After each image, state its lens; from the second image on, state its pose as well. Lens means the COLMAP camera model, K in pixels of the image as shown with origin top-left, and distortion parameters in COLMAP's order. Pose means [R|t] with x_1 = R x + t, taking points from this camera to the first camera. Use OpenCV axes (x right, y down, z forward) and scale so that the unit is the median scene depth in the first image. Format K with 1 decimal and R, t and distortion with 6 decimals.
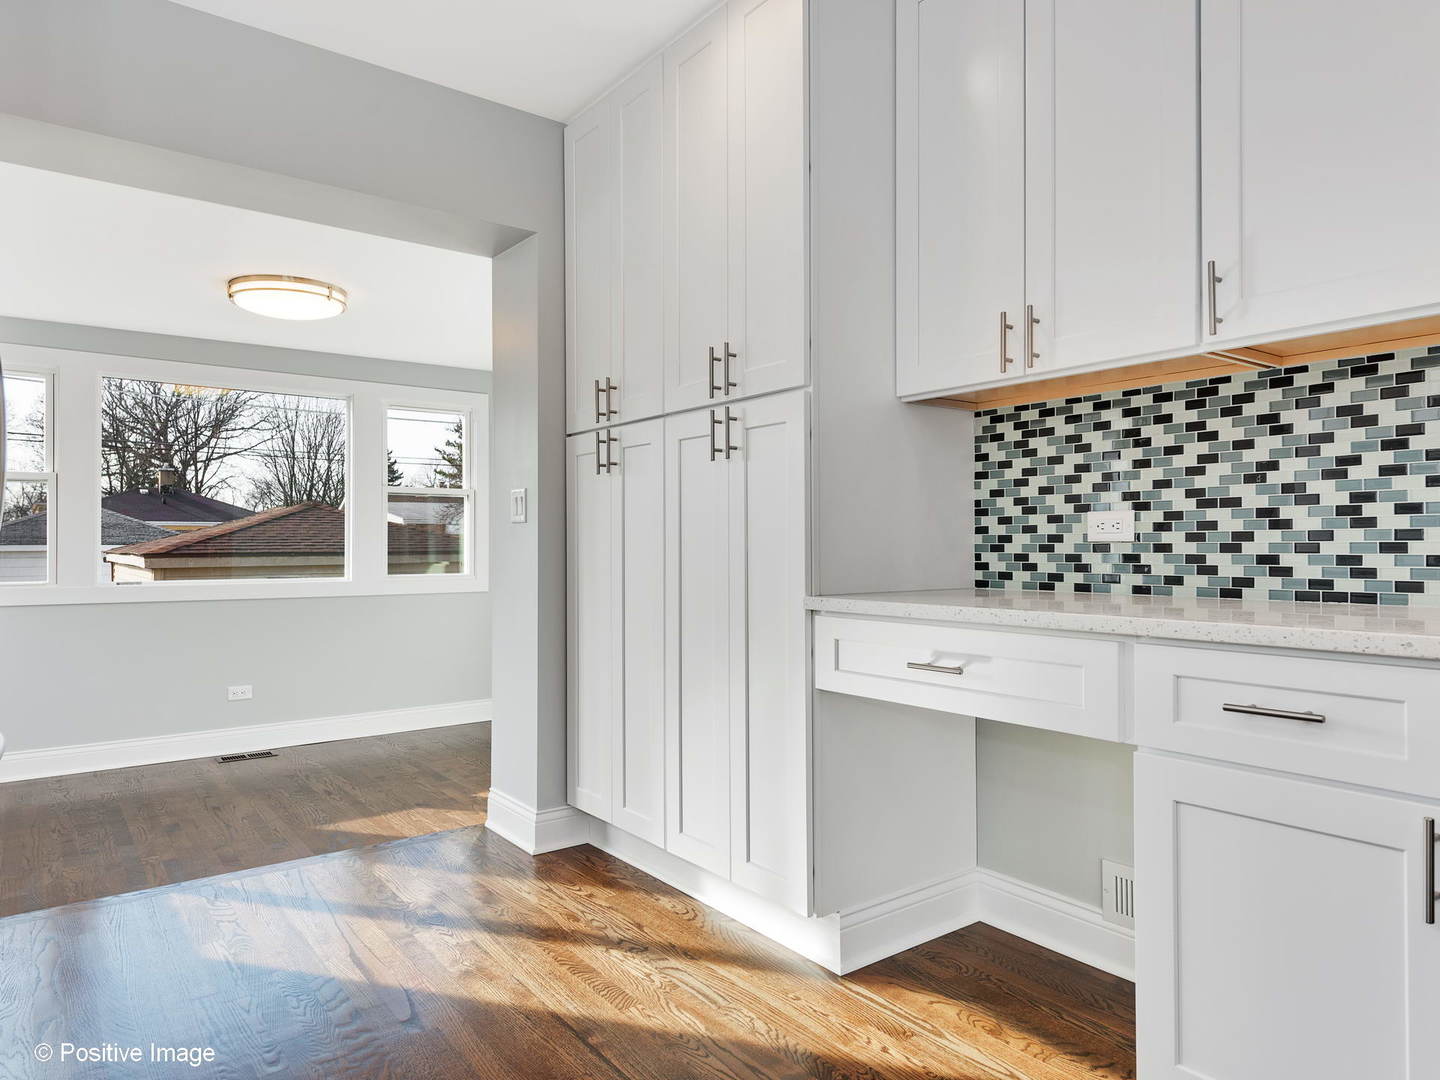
lens RADIAL K [[915.1, 0, 720.8], [0, 915.1, 549.4], [0, 0, 1]] dist [-0.029179, -0.001321]
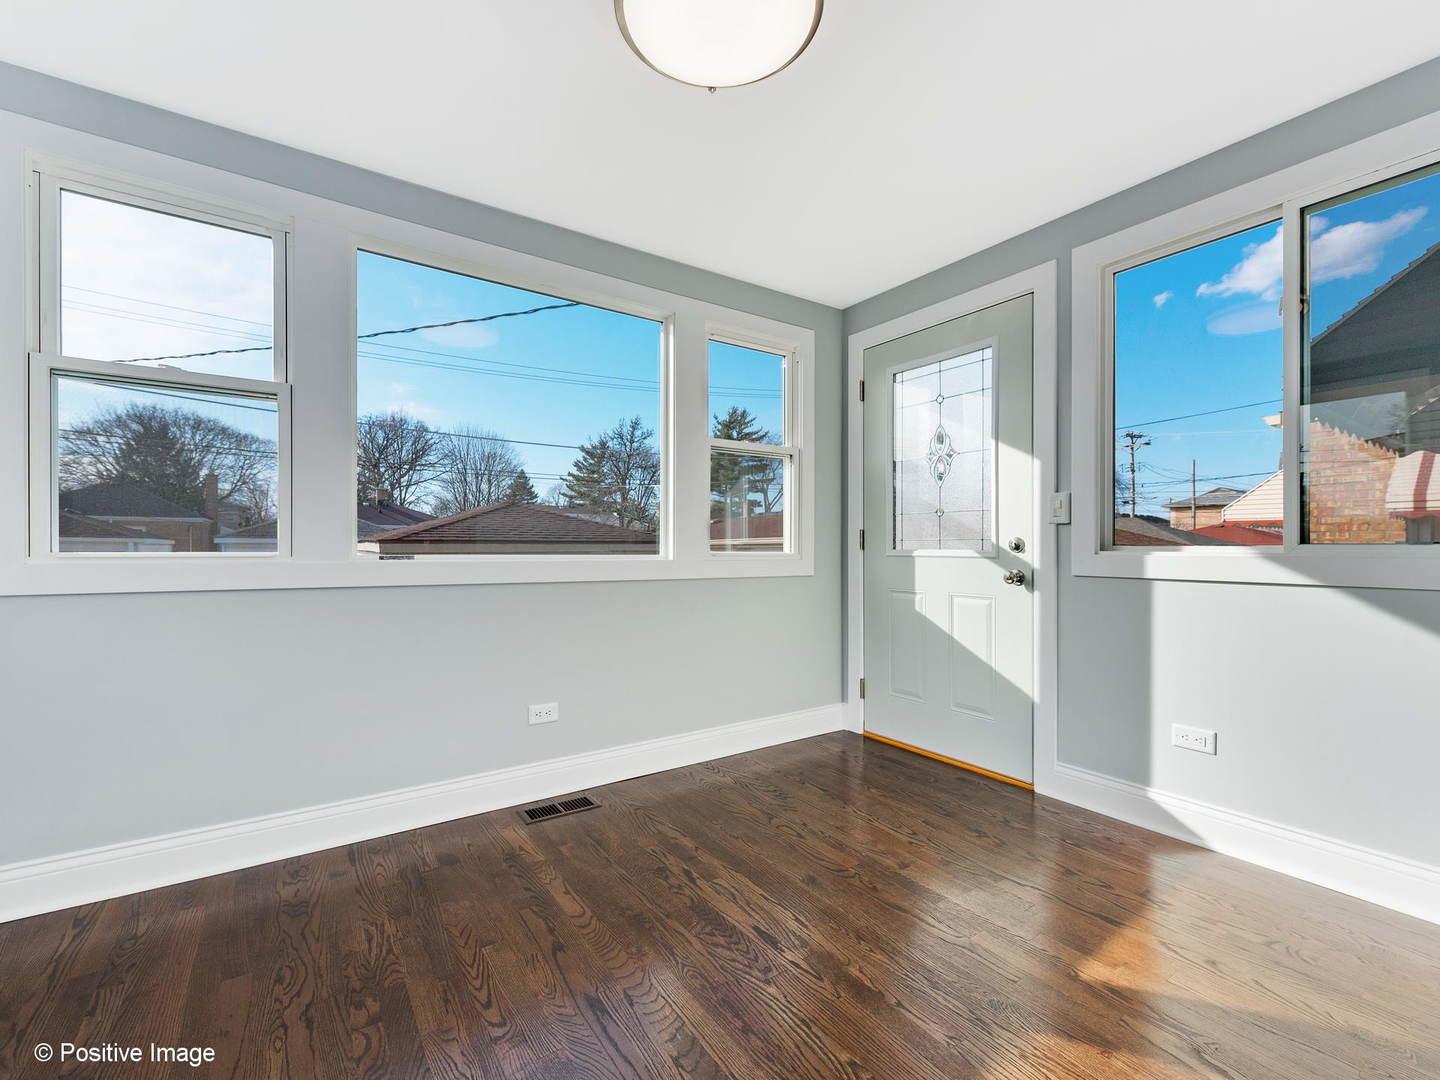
lens RADIAL K [[633.9, 0, 719.0], [0, 633.9, 542.6], [0, 0, 1]] dist [0.007255, -0.000423]
pose [[0.998293, 0.002126, -0.058362, -0.096211], [-0.002473, 0.999980, -0.005875, 0.006670], [0.058349, 0.006009, 0.998278, 0.133750]]
